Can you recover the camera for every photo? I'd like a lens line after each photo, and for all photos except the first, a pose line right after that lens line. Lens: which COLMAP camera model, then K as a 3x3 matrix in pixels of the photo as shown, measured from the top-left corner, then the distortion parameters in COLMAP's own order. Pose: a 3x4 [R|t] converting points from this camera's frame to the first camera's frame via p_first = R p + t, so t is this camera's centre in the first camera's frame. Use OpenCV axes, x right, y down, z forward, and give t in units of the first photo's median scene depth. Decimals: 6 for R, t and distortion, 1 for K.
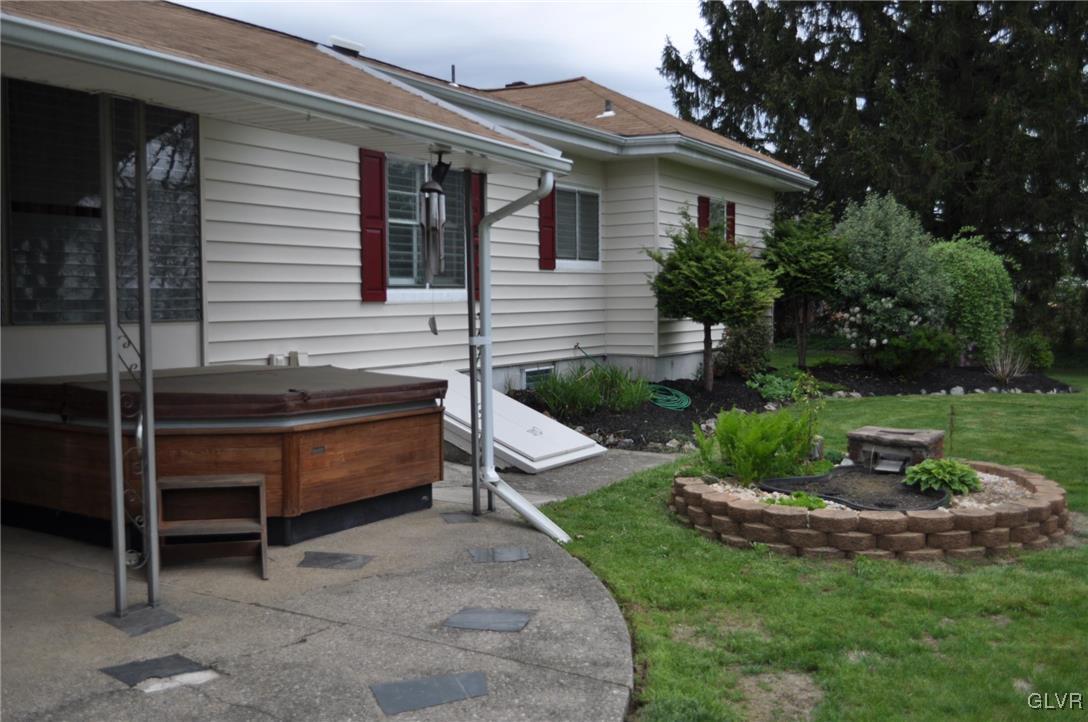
lens RADIAL K [[1043.8, 0, 544.0], [0, 1043.8, 361.0], [0, 0, 1]] dist [-0.066366, 0.003096]
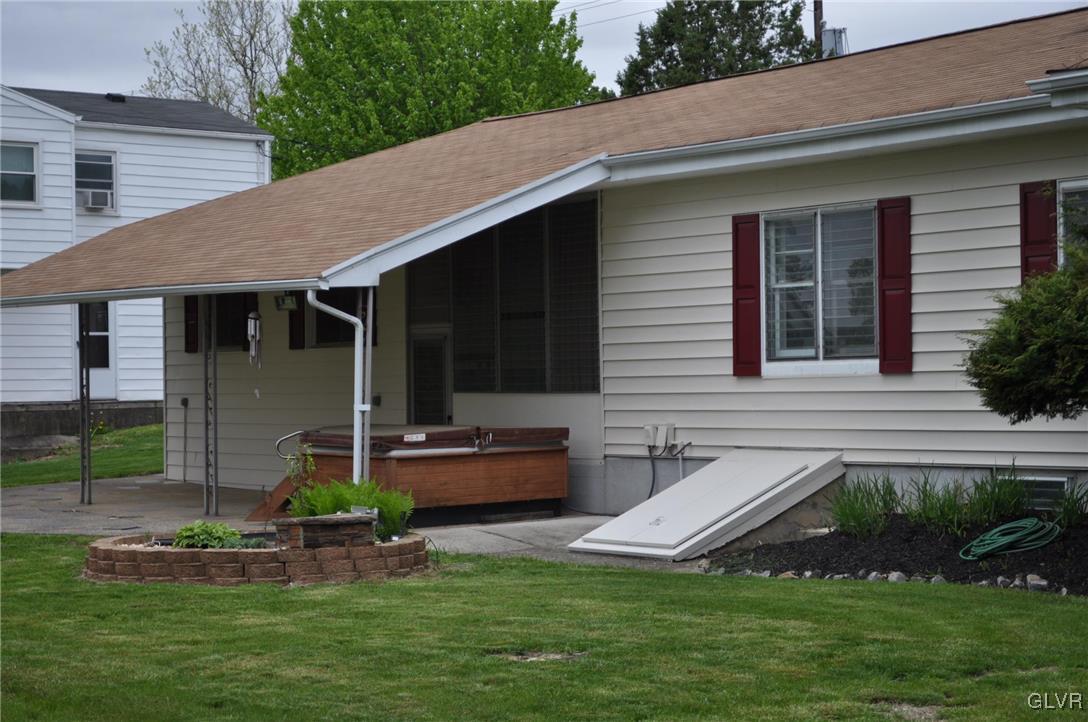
lens RADIAL K [[2115.8, 0, 544.0], [0, 2115.8, 361.0], [0, 0, 1]] dist [0.028924, 0.186653]
pose [[-0.355877, 0.001283, -0.934532, 1.218593], [-0.039925, 0.999065, 0.016576, -0.068571], [0.933679, 0.043210, -0.355494, 1.089708]]
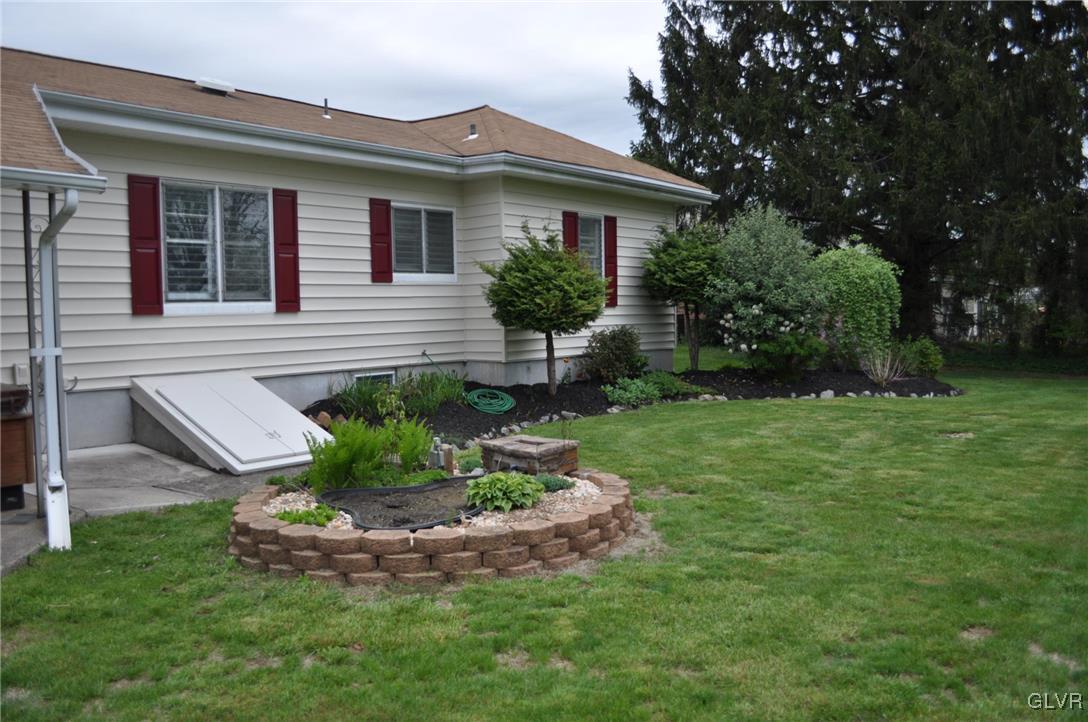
lens RADIAL K [[905.3, 0, 544.0], [0, 905.3, 361.0], [0, 0, 1]] dist [-0.078990, -0.000403]
pose [[0.991111, -0.003048, -0.133003, 0.271693], [0.002760, 0.999993, -0.002352, -0.003357], [0.133009, 0.001964, 0.991113, 0.089012]]
